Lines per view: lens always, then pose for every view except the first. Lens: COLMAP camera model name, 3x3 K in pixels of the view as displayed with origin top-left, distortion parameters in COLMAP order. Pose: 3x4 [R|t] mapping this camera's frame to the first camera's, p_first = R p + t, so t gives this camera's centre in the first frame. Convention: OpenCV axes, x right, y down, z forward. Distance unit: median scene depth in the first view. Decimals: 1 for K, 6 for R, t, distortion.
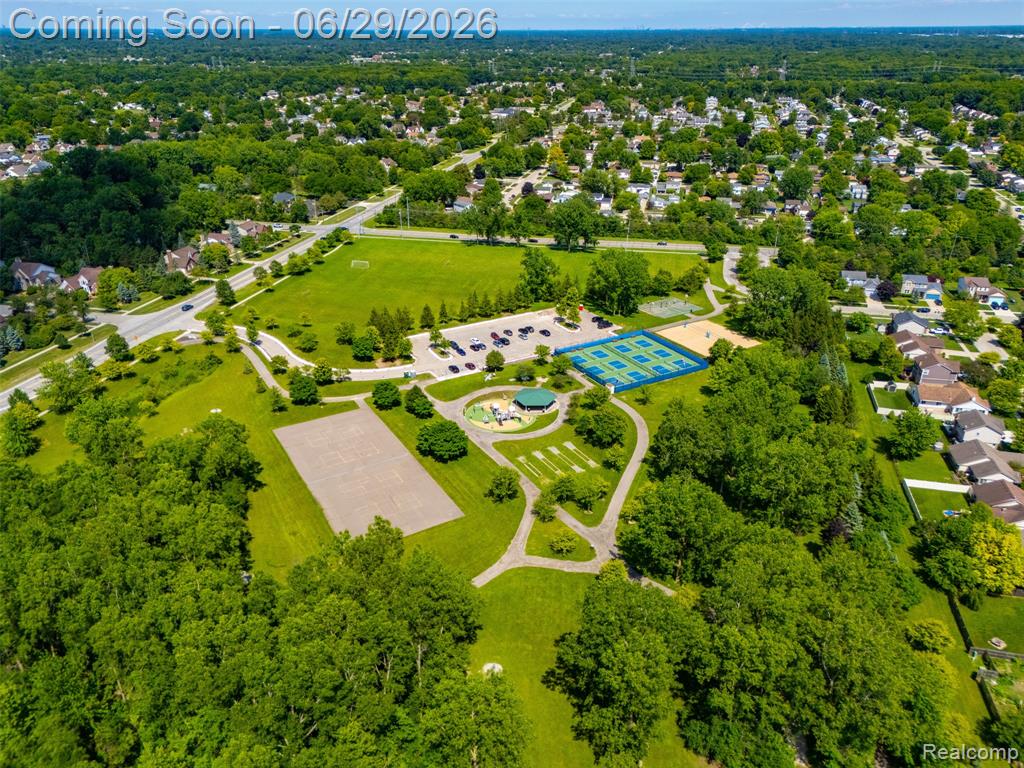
lens RADIAL K [[755.1, 0, 512.0], [0, 755.1, 384.0], [0, 0, 1]] dist [0.064014, -0.057334]
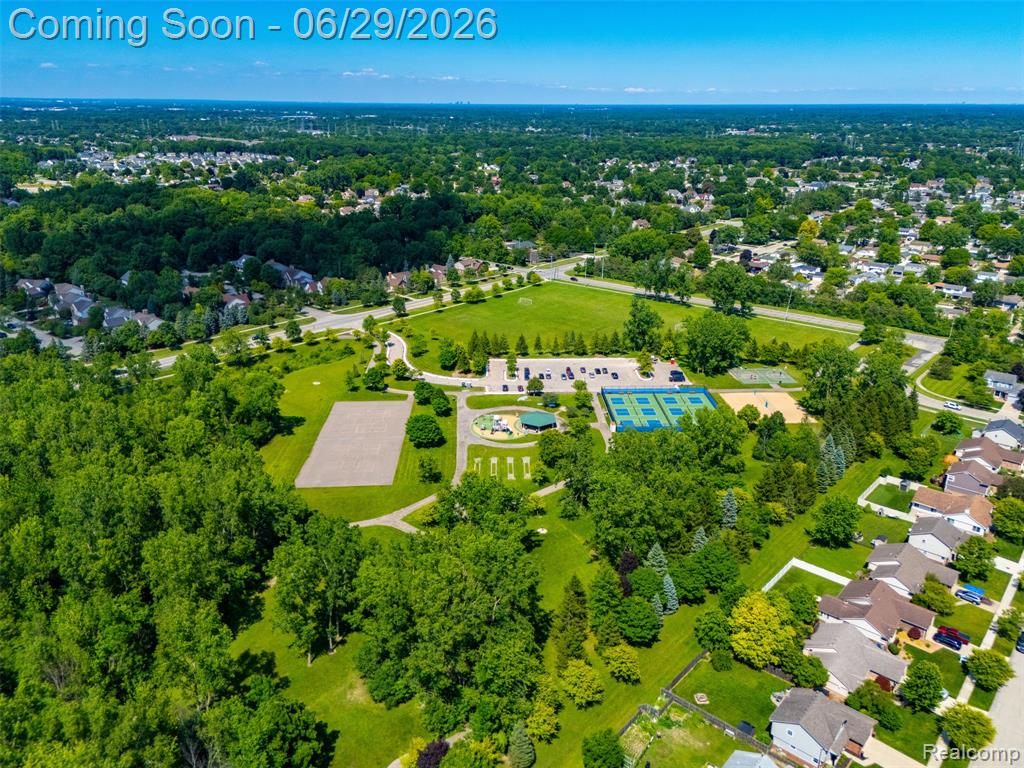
lens RADIAL K [[755.1, 0, 512.0], [0, 755.1, 384.0], [0, 0, 1]] dist [0.064014, -0.057334]
pose [[0.880422, 0.168770, -0.443141, 0.368545], [-0.205221, 0.978082, -0.035226, 0.010655], [0.427483, 0.121955, 0.895760, -0.018276]]
